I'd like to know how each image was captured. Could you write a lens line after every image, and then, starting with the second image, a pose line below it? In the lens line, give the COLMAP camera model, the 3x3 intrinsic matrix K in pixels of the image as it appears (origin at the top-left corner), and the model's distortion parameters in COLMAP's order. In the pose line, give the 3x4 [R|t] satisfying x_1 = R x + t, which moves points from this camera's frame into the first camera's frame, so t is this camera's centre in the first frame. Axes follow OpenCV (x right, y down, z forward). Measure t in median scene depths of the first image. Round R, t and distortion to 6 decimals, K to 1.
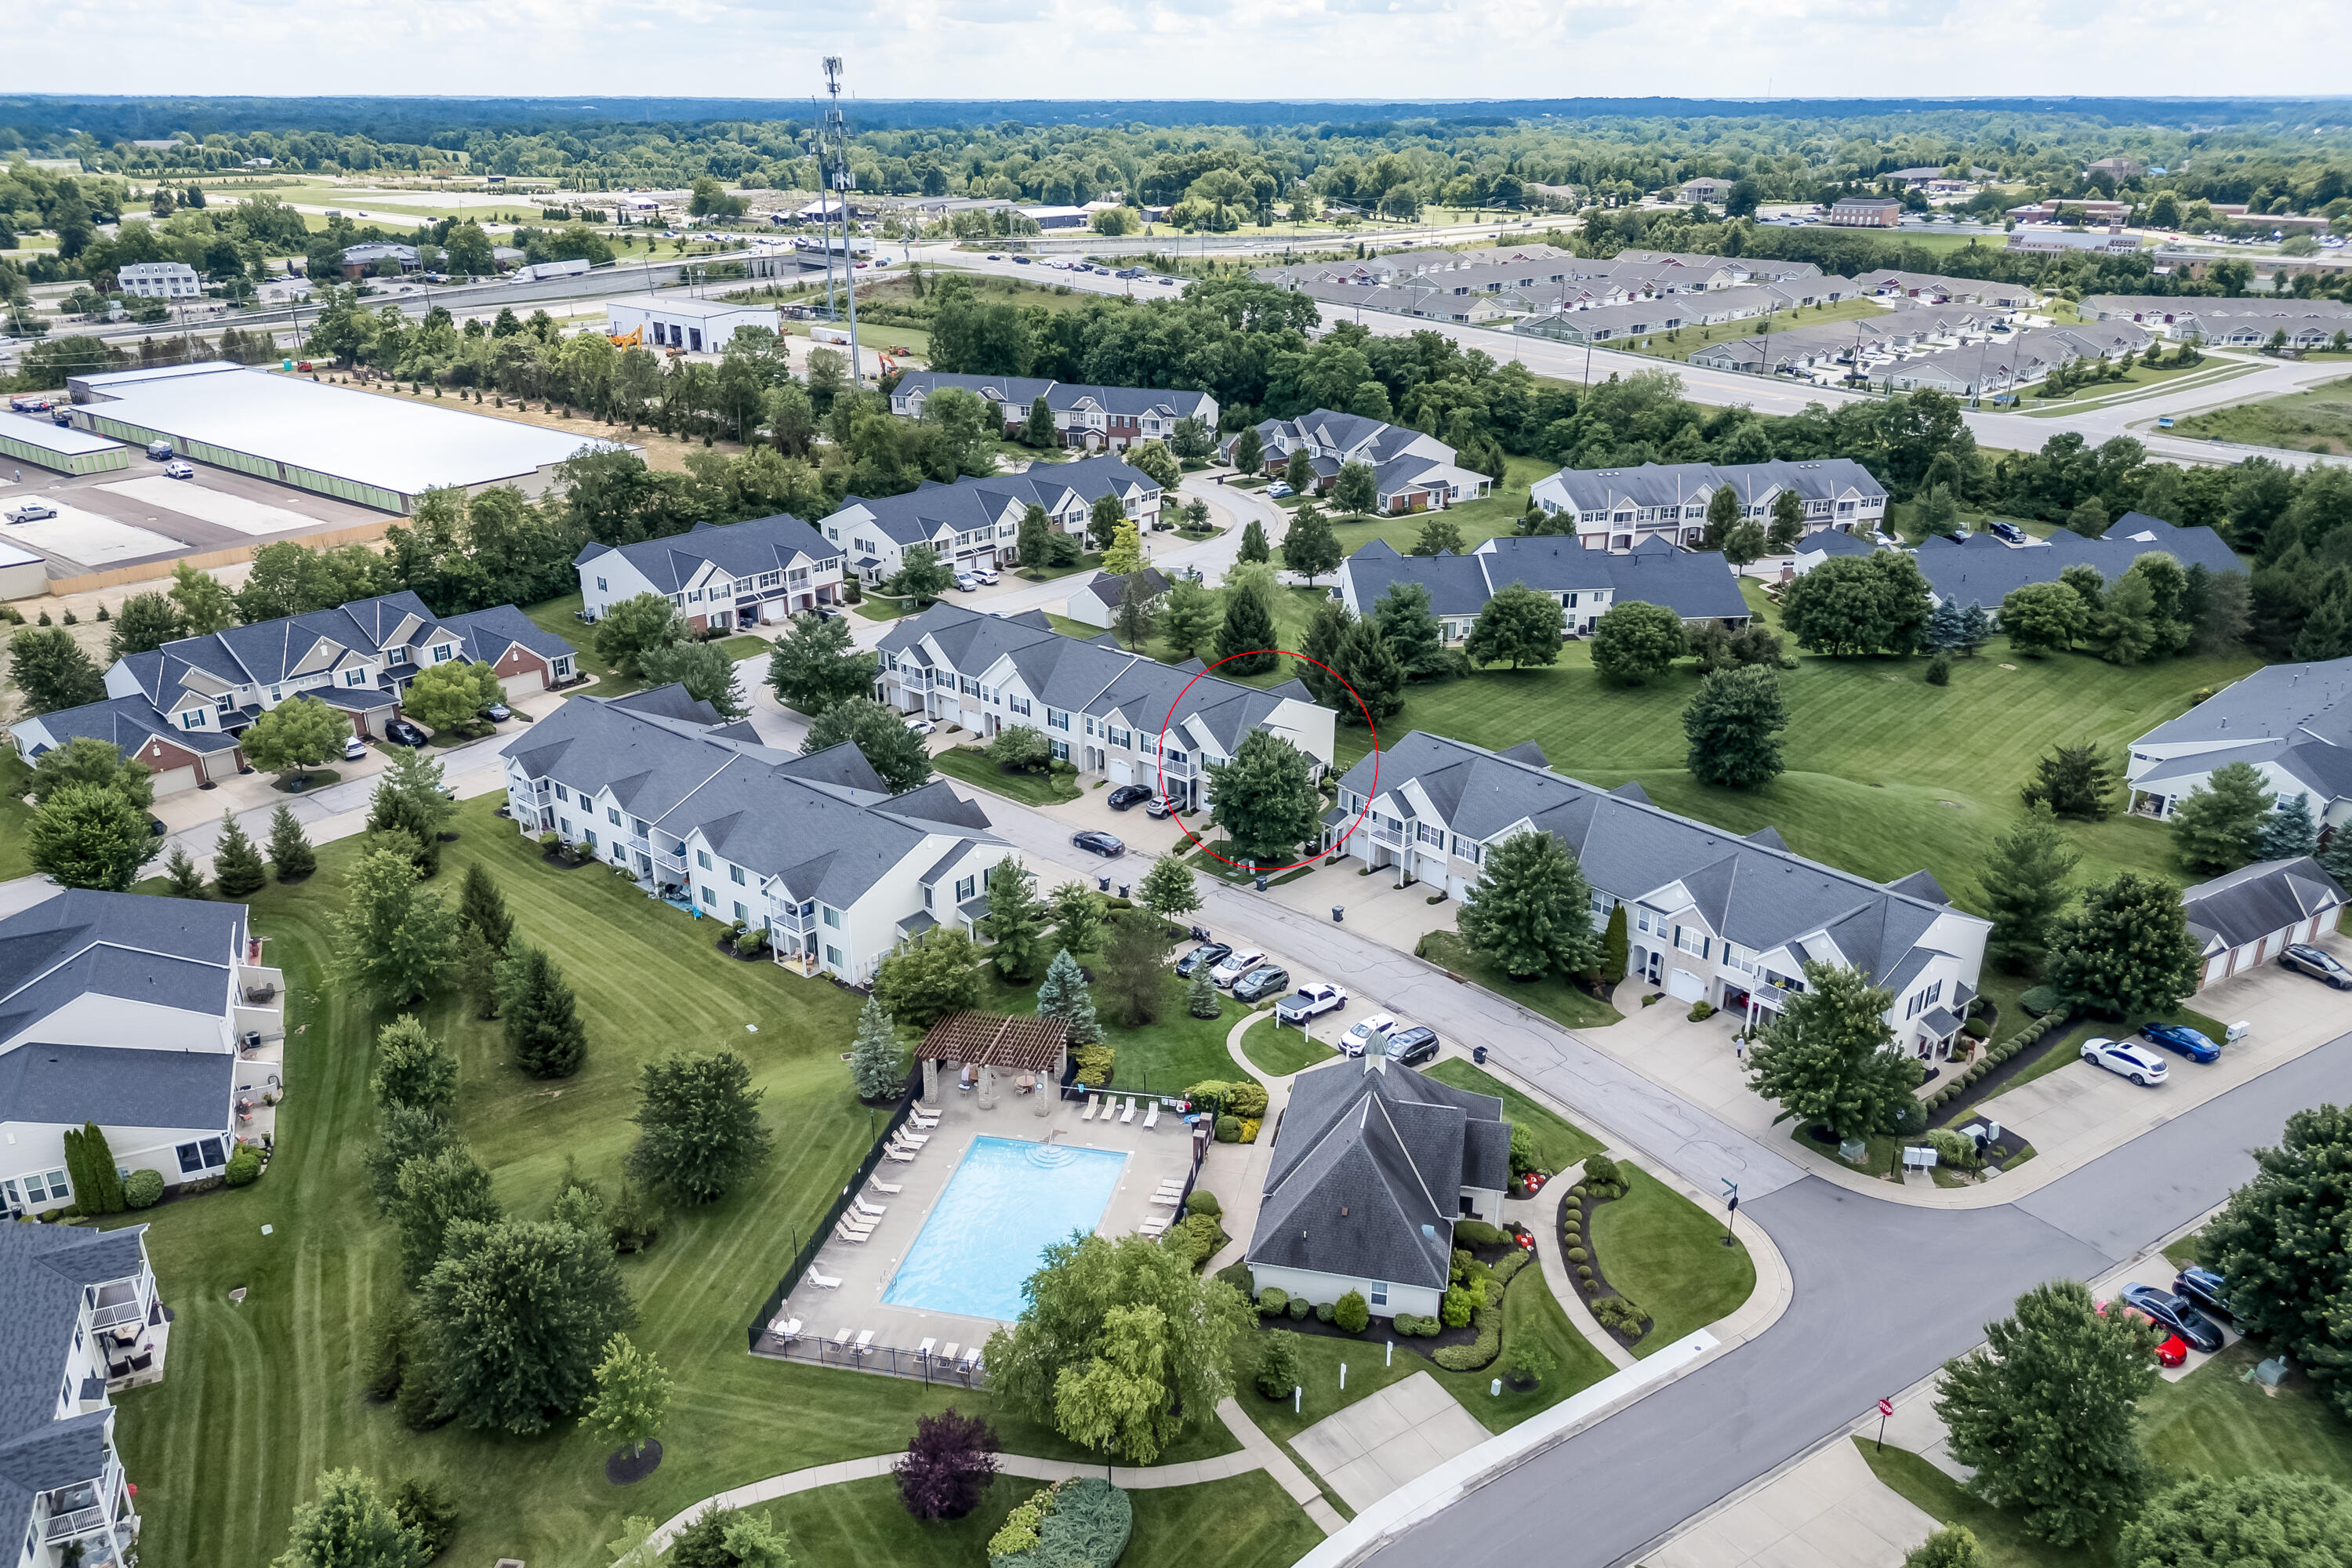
lens RADIAL K [[1737.6, 0, 1176.0], [0, 1737.6, 784.0], [0, 0, 1]] dist [0.033310, -0.003487]
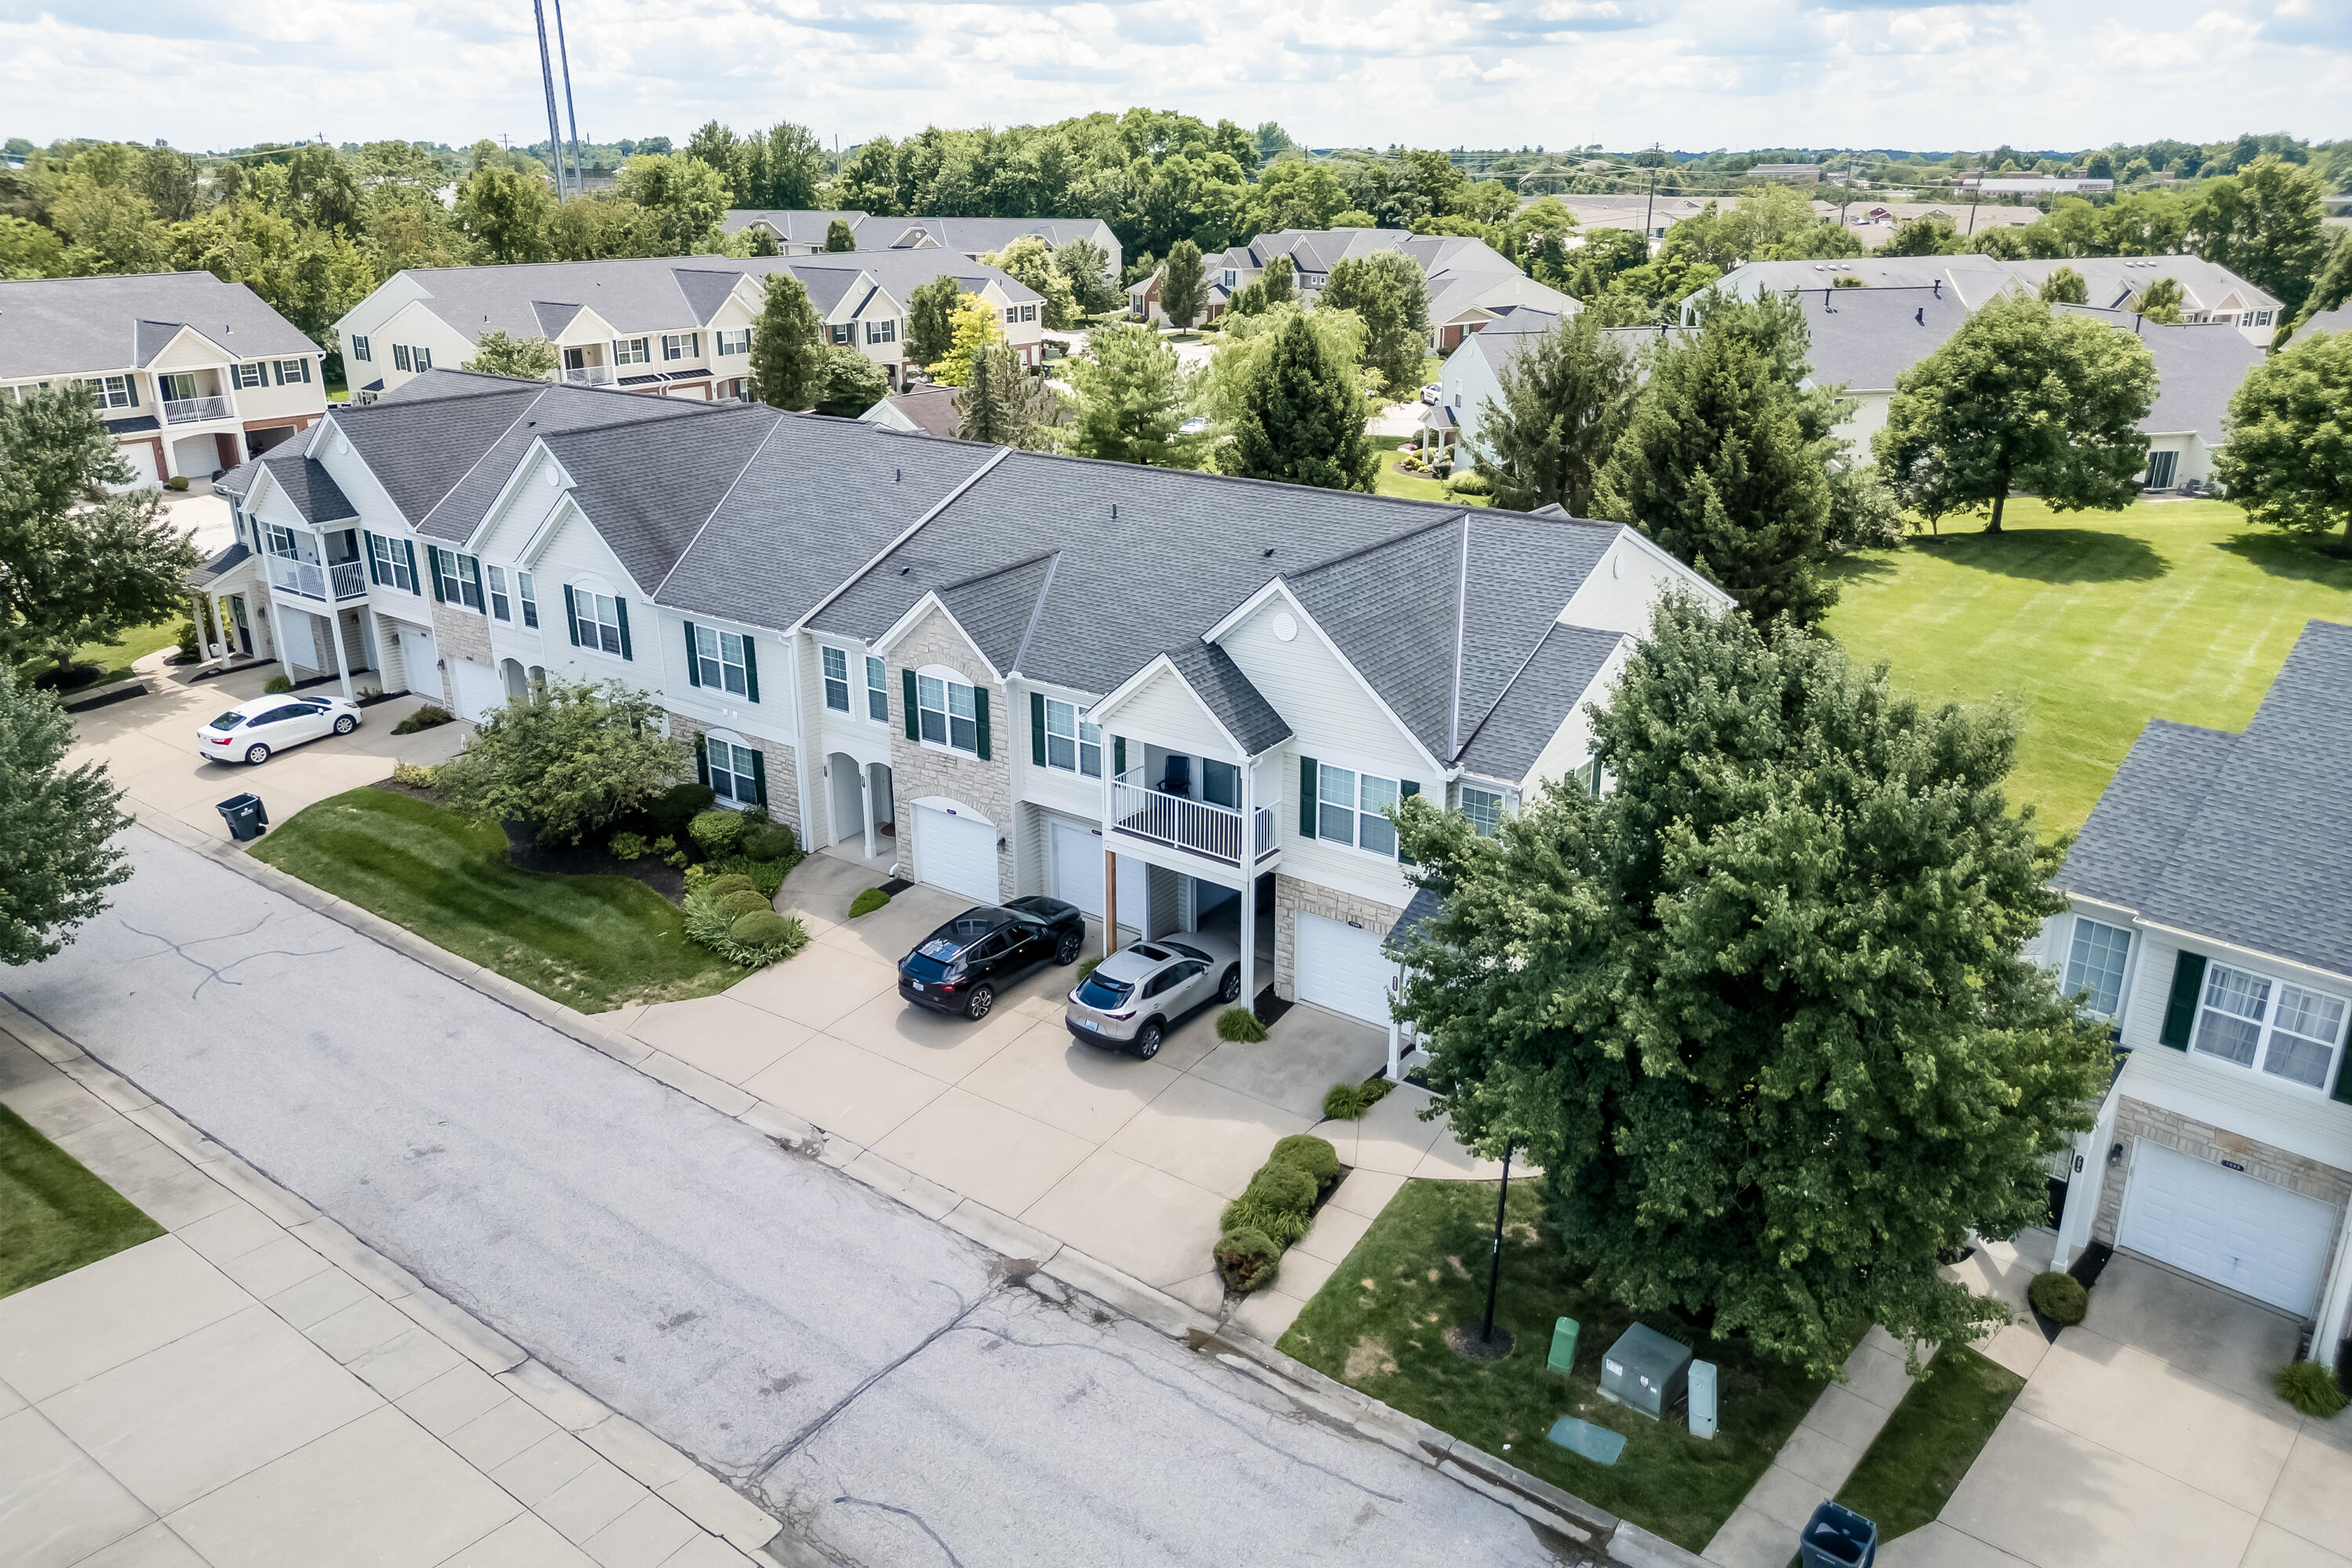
lens RADIAL K [[1666.3, 0, 1166.4], [0, 1666.3, 722.4], [0, 0, 1]] dist [0.048733, -0.003221]
pose [[0.996962, -0.028325, 0.072557, -0.018386], [0.032469, 0.997869, -0.056590, -0.010770], [-0.070799, 0.058774, 0.995758, 0.761269]]
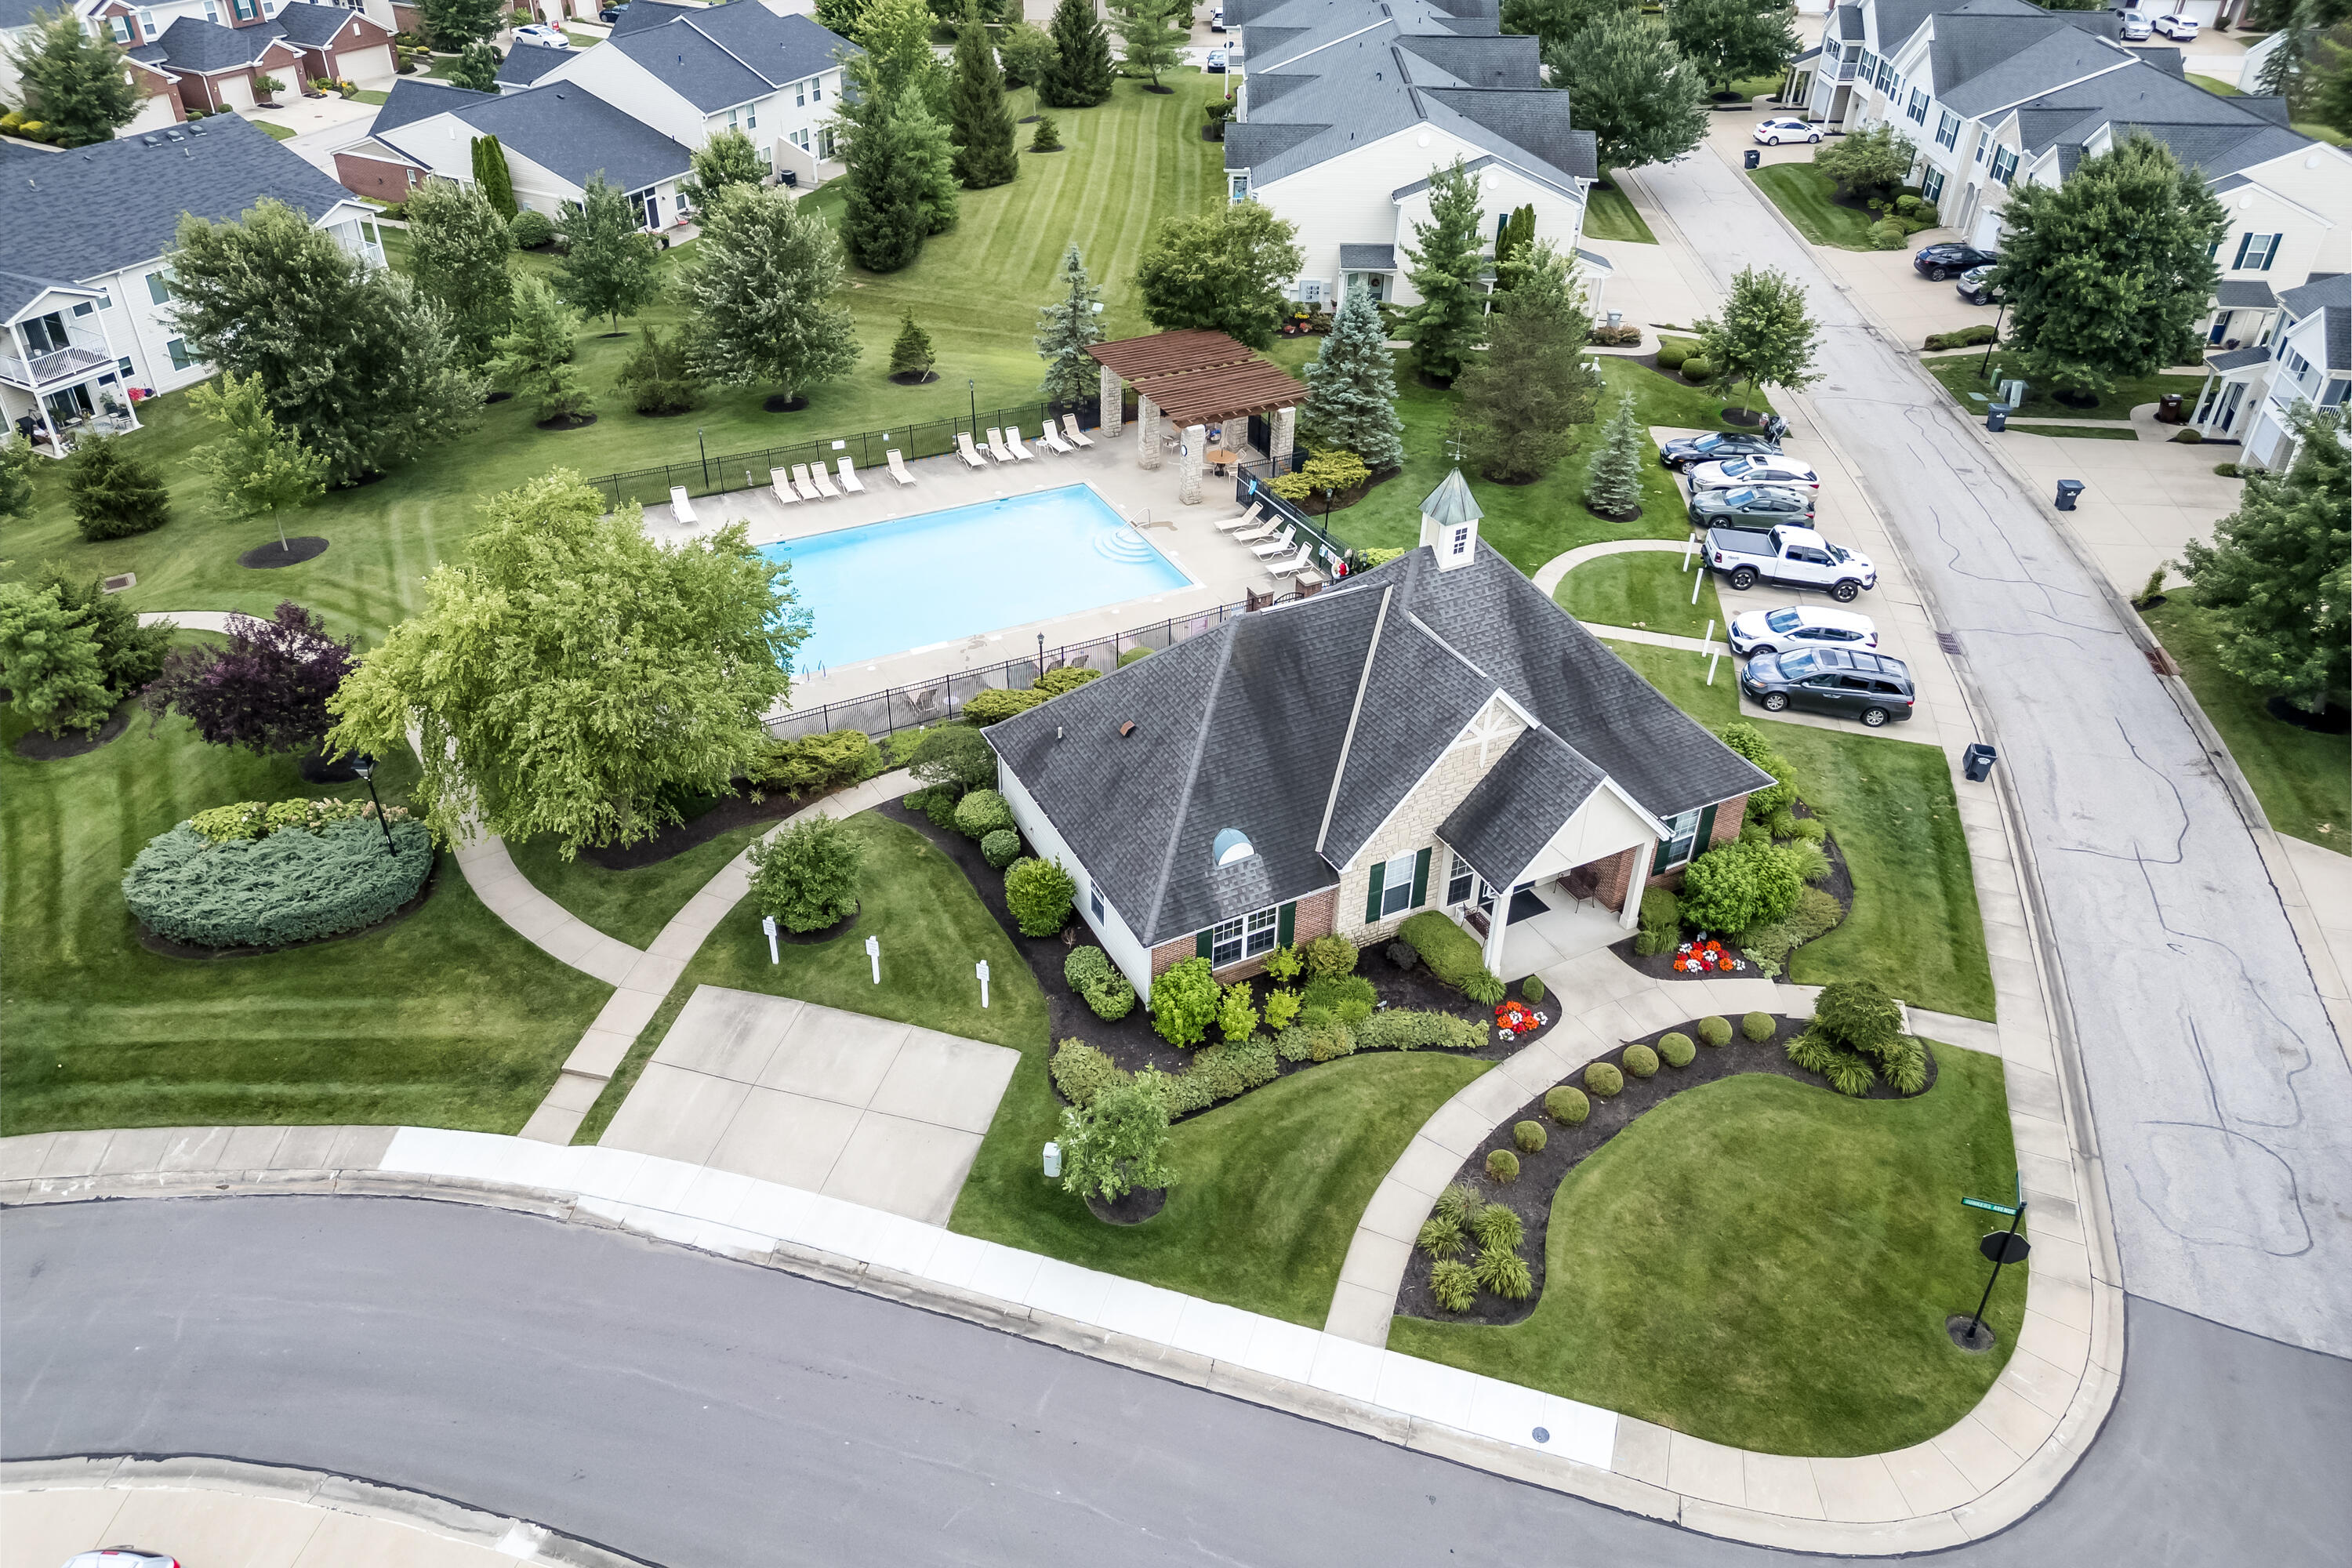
lens RADIAL K [[1666.3, 0, 1166.4], [0, 1666.3, 722.4], [0, 0, 1]] dist [0.048733, -0.003221]
pose [[0.639837, 0.431576, -0.635886, 0.235154], [-0.306652, 0.902076, 0.303682, 0.056642], [0.704680, 0.000688, 0.709525, 0.392444]]
